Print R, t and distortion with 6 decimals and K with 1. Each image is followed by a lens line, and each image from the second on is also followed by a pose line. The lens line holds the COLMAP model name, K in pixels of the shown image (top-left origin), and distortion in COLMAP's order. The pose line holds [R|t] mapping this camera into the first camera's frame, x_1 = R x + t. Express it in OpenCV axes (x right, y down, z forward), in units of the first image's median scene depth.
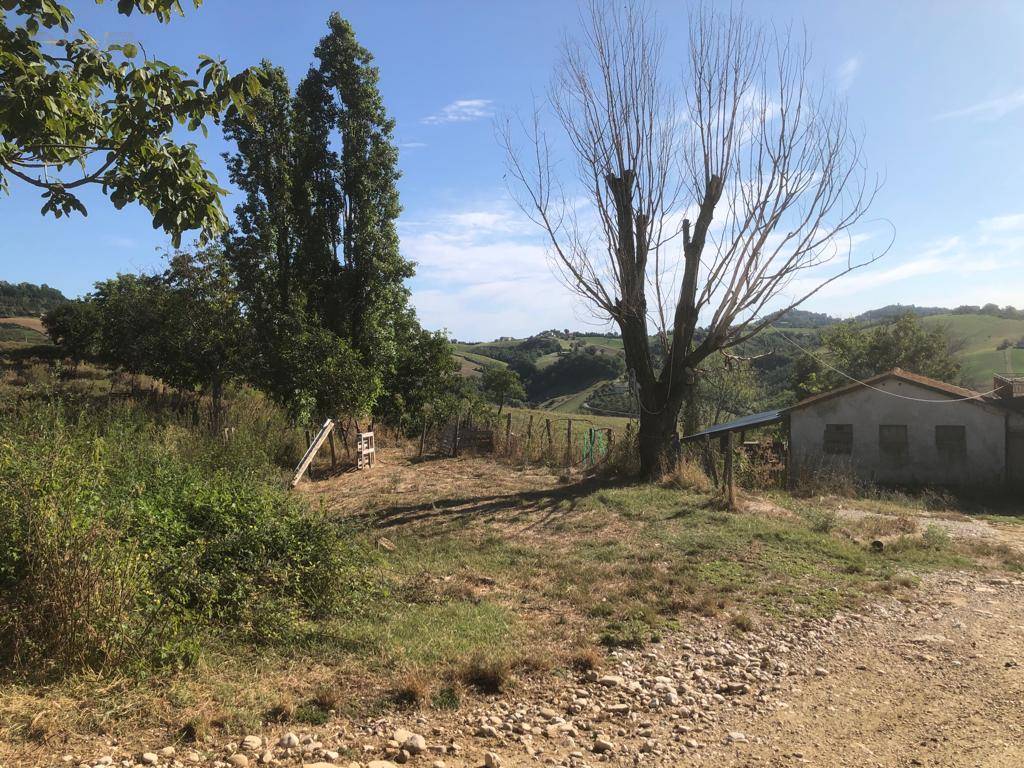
lens RADIAL K [[814.8, 0, 512.0], [0, 814.8, 384.0], [0, 0, 1]] dist [-0.001839, -0.002496]
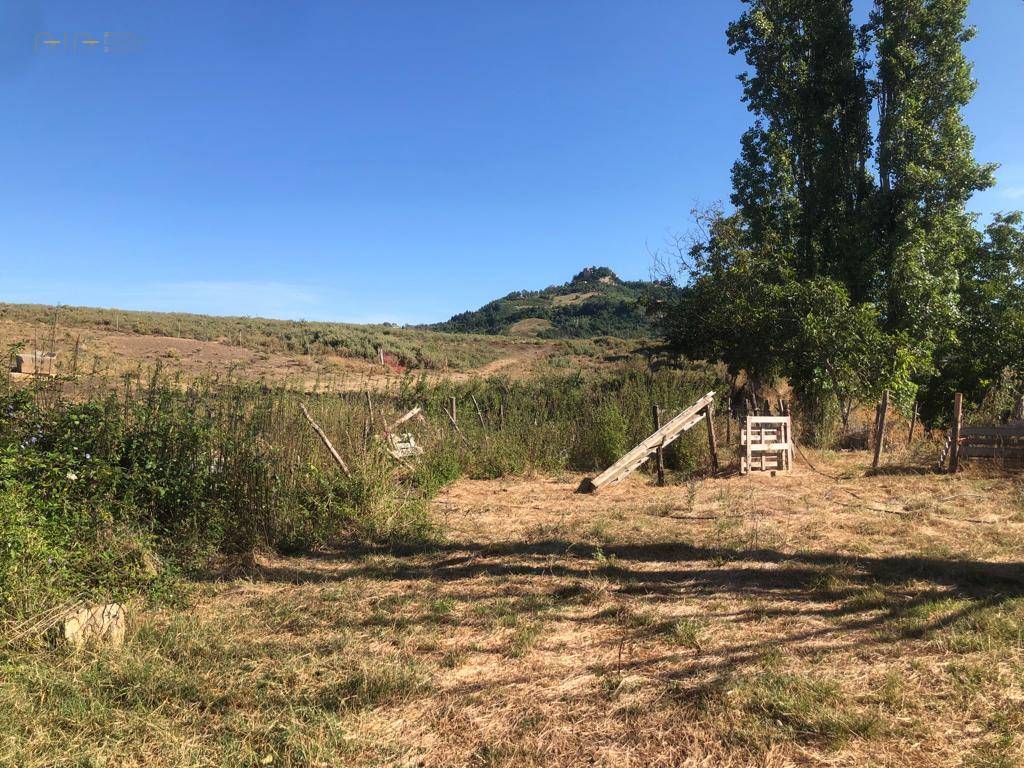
lens RADIAL K [[814.8, 0, 512.0], [0, 814.8, 384.0], [0, 0, 1]] dist [-0.001839, -0.002496]
pose [[0.677738, 0.013542, -0.735179, 0.093499], [-0.022633, 0.999741, -0.002449, 0.029321], [0.734956, 0.018299, 0.677868, 0.318915]]
